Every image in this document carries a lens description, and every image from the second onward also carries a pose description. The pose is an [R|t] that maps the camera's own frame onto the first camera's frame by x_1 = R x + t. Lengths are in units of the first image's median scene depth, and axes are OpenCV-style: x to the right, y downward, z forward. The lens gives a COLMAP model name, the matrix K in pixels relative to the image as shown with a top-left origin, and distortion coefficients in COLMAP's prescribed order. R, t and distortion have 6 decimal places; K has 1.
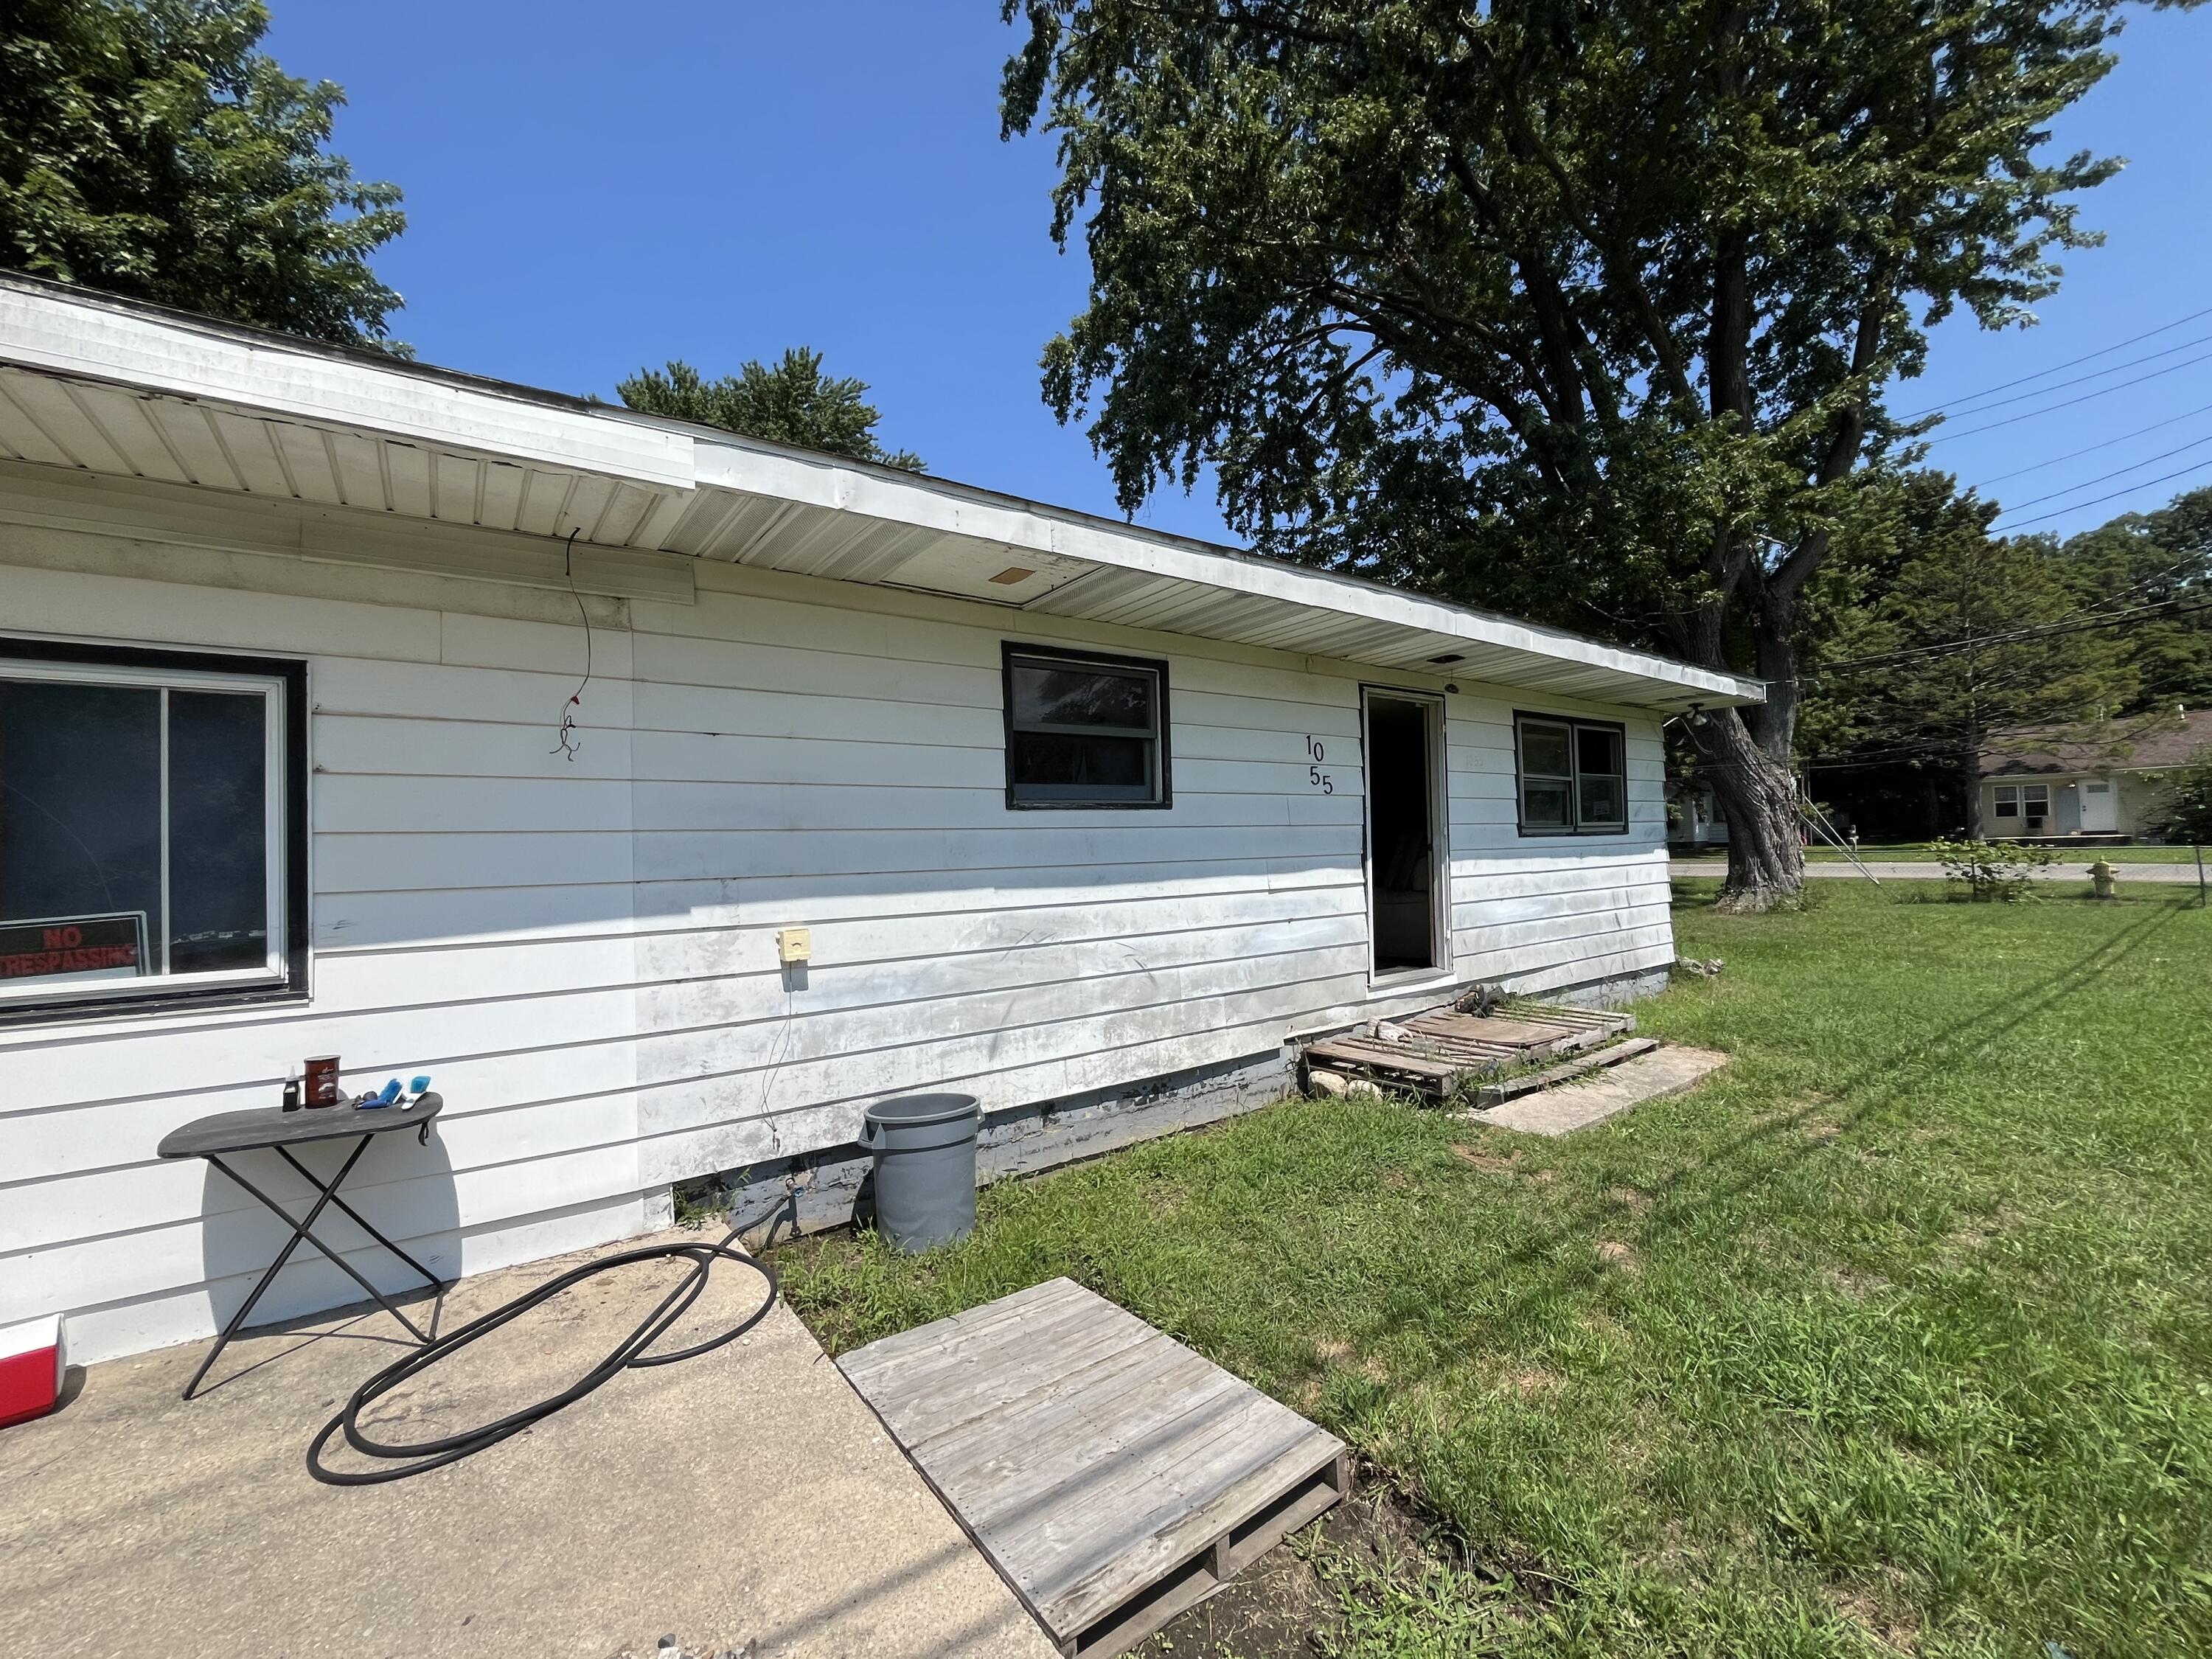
lens RADIAL K [[904.6, 0, 1099.9], [0, 904.6, 817.1], [0, 0, 1]] dist [-0.003242, -0.000294]
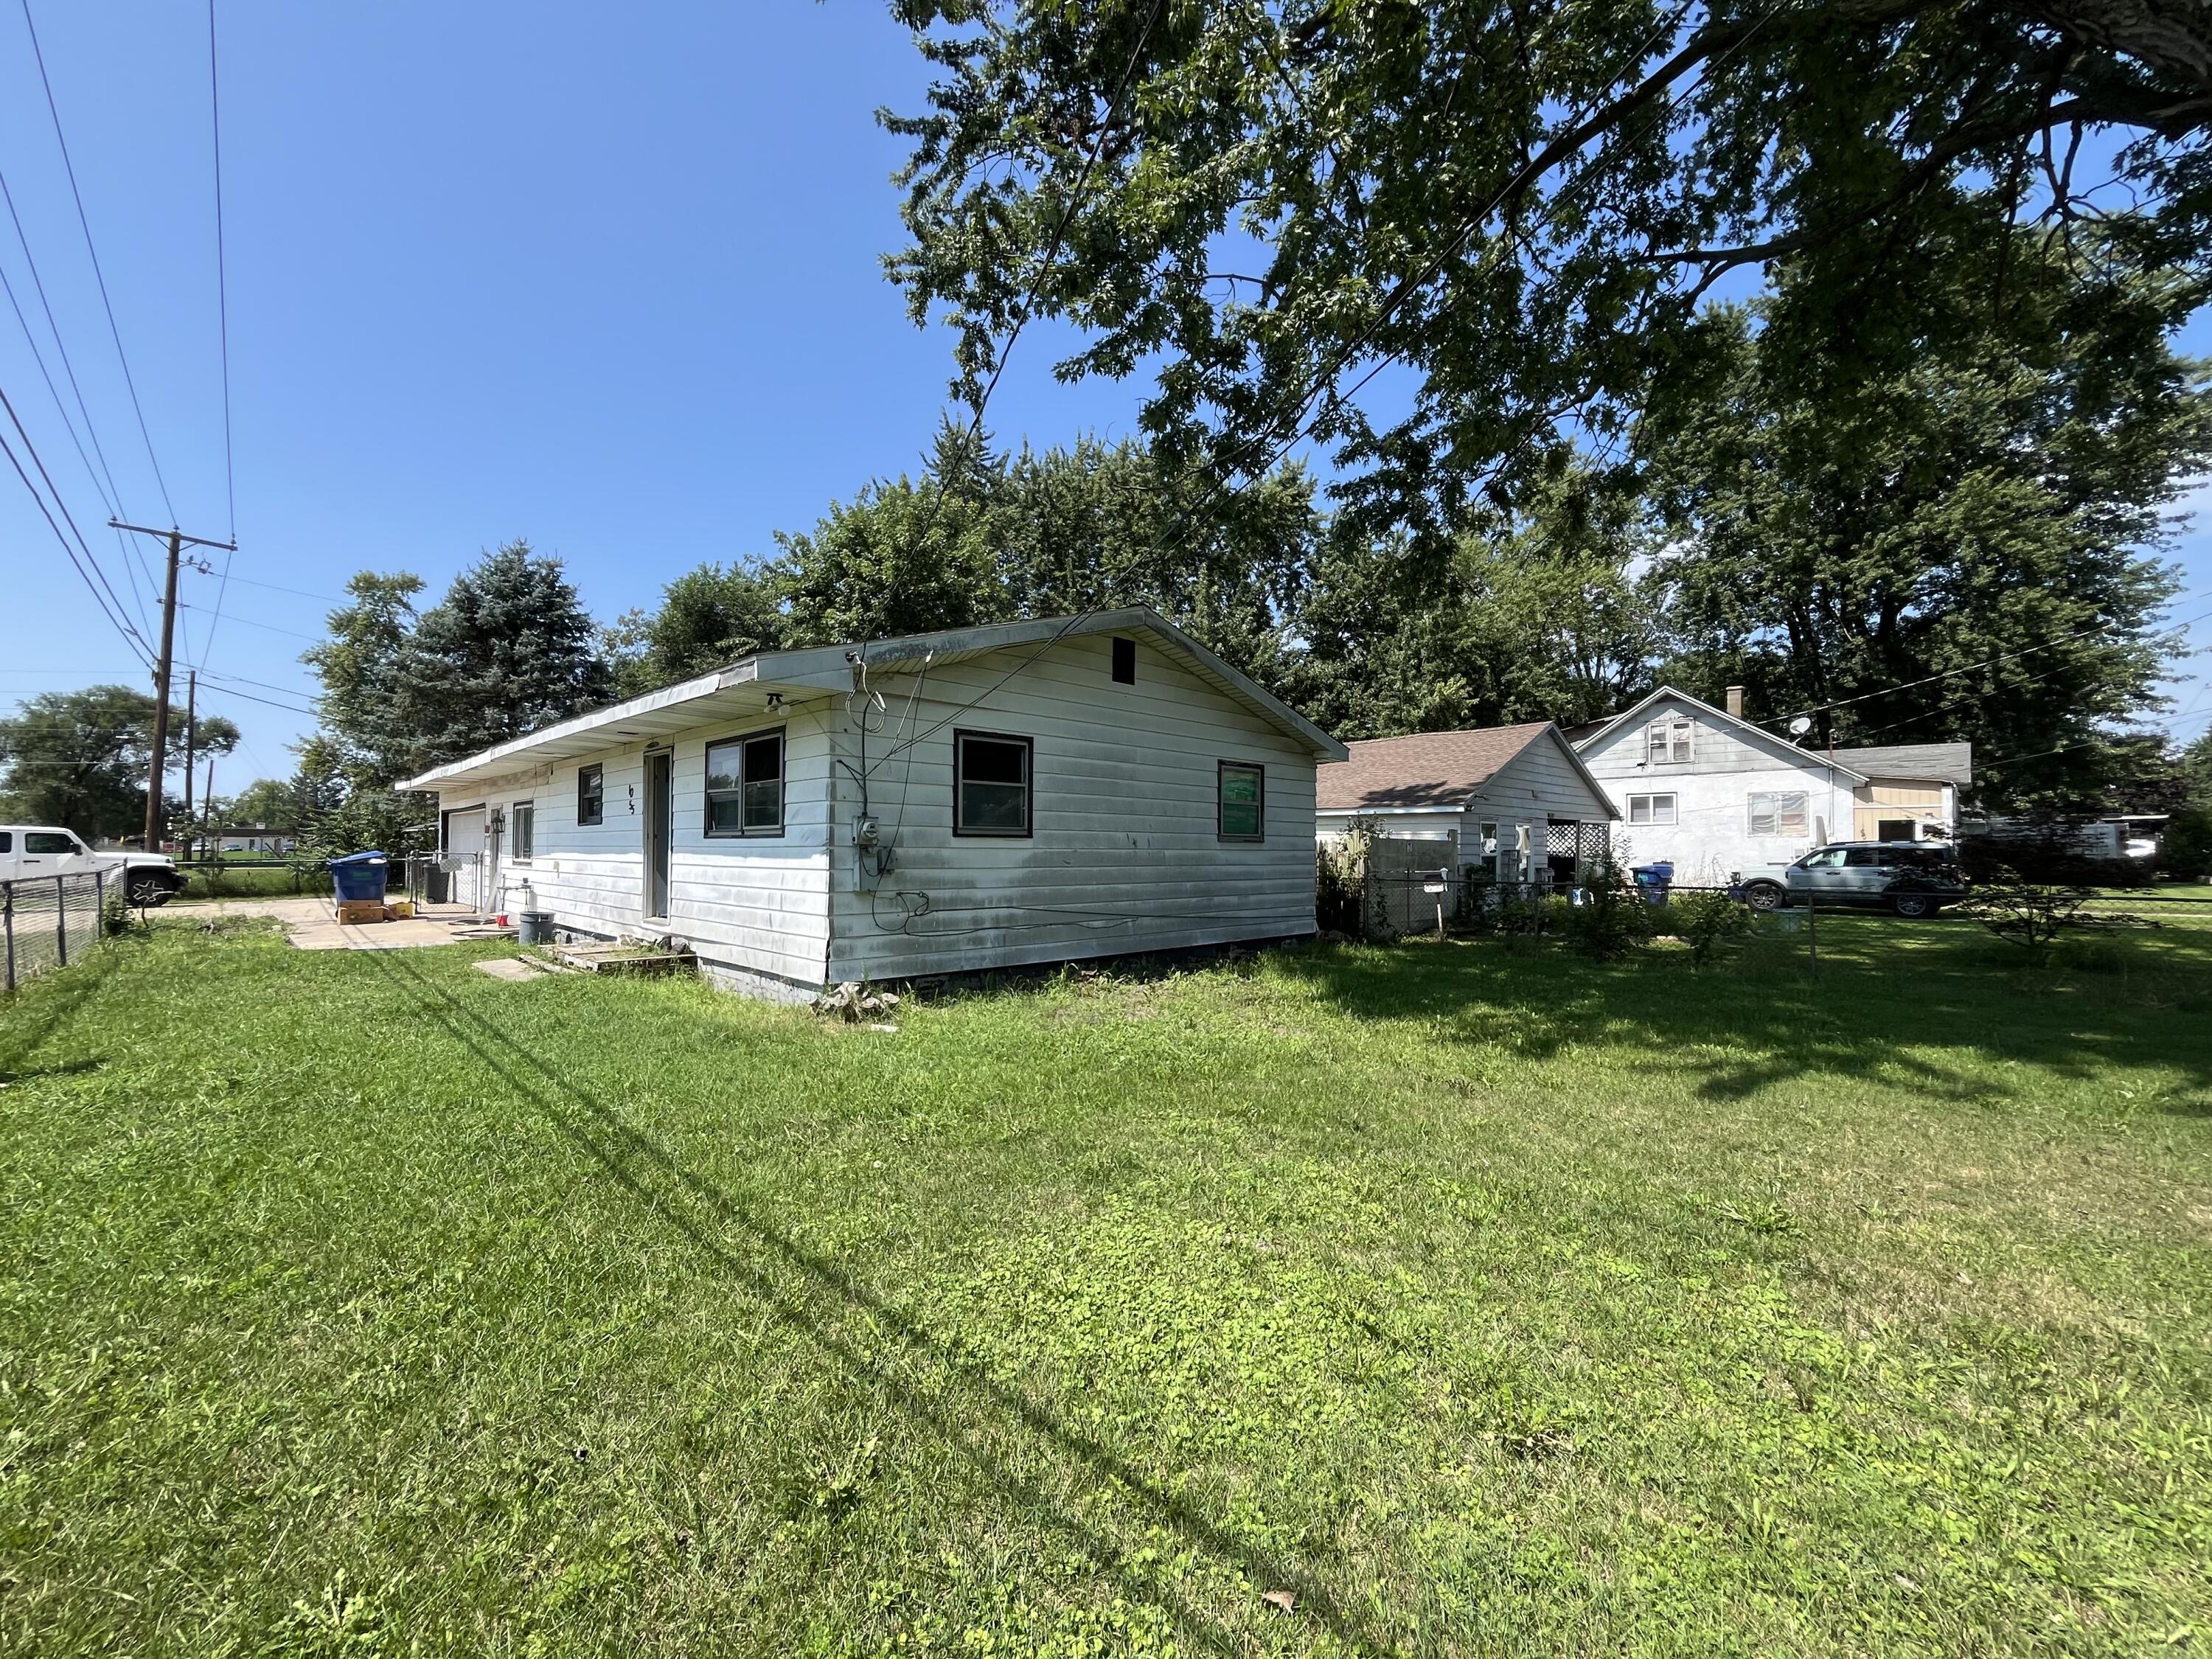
lens RADIAL K [[904.6, 0, 1099.9], [0, 904.6, 817.1], [0, 0, 1]] dist [-0.003242, -0.000294]
pose [[0.143193, -0.008077, -0.989662, 0.776203], [0.026879, 0.999630, -0.004269, 0.004873], [0.989330, -0.025990, 0.143357, 0.577465]]
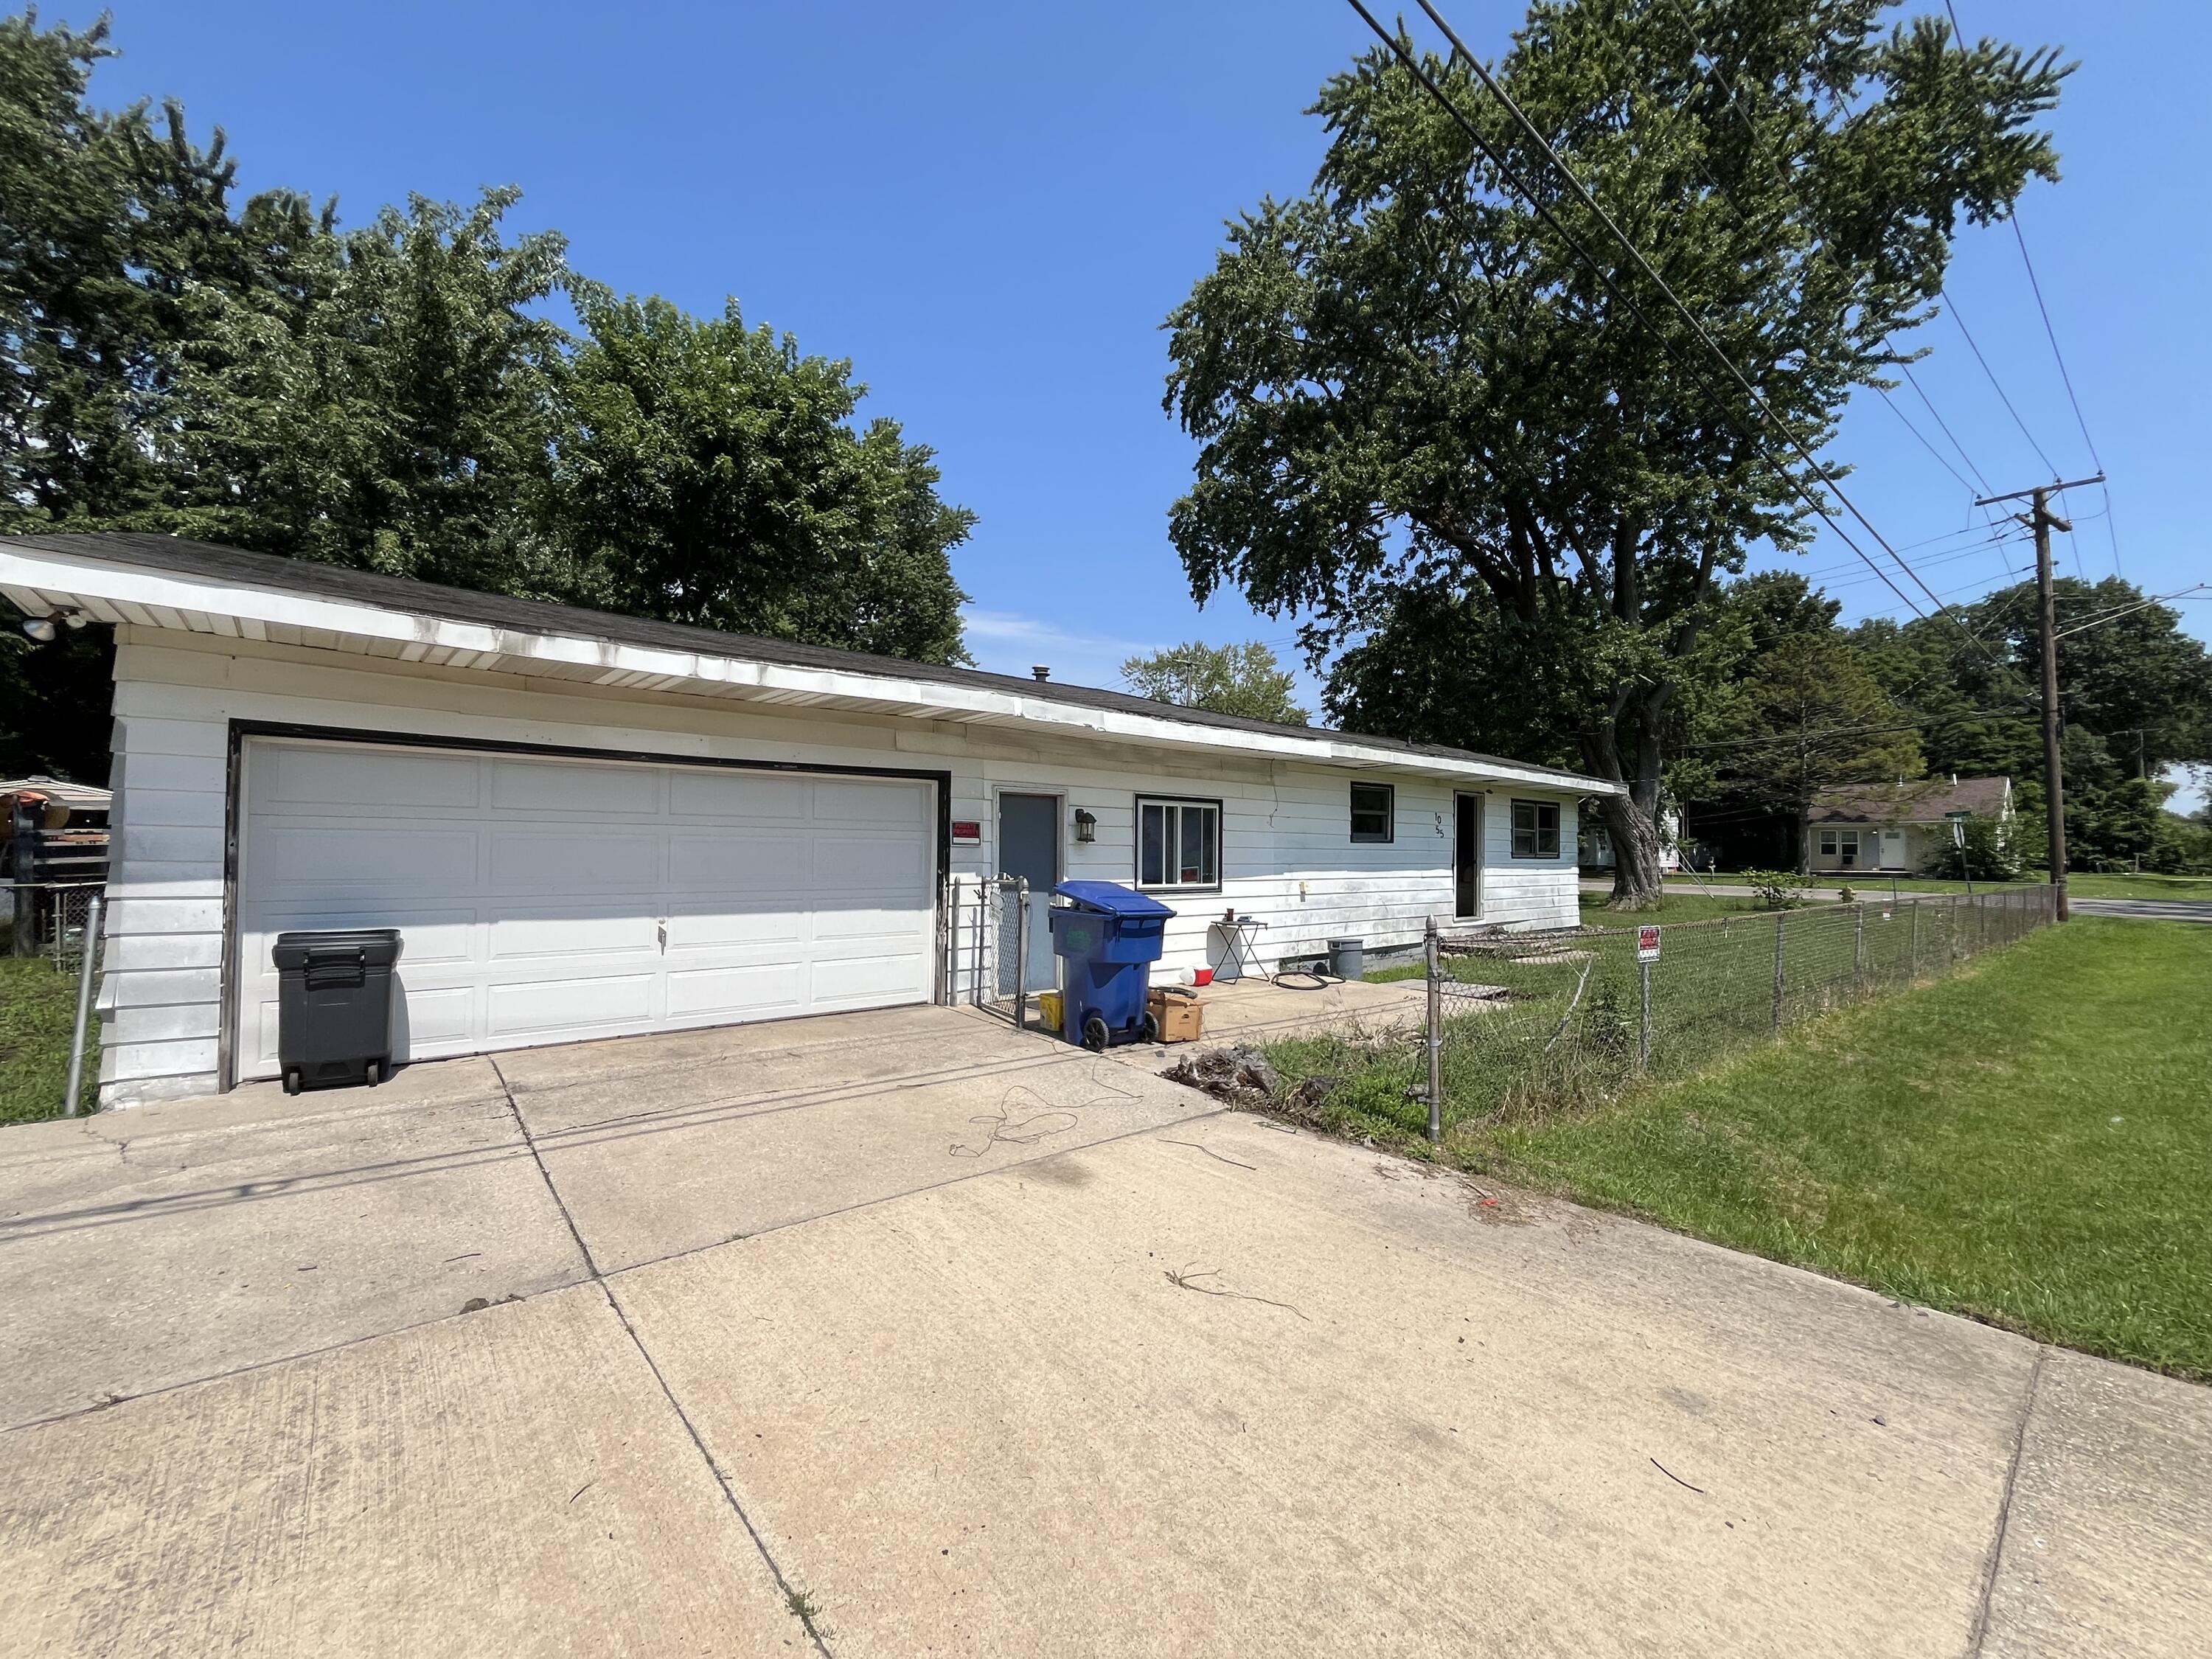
lens RADIAL K [[904.6, 0, 1099.9], [0, 904.6, 817.1], [0, 0, 1]] dist [-0.003242, -0.000294]
pose [[0.996370, 0.038990, 0.075676, -0.276894], [-0.038562, 0.999231, -0.007106, -0.009541], [-0.075895, 0.004162, 0.997107, -0.434589]]
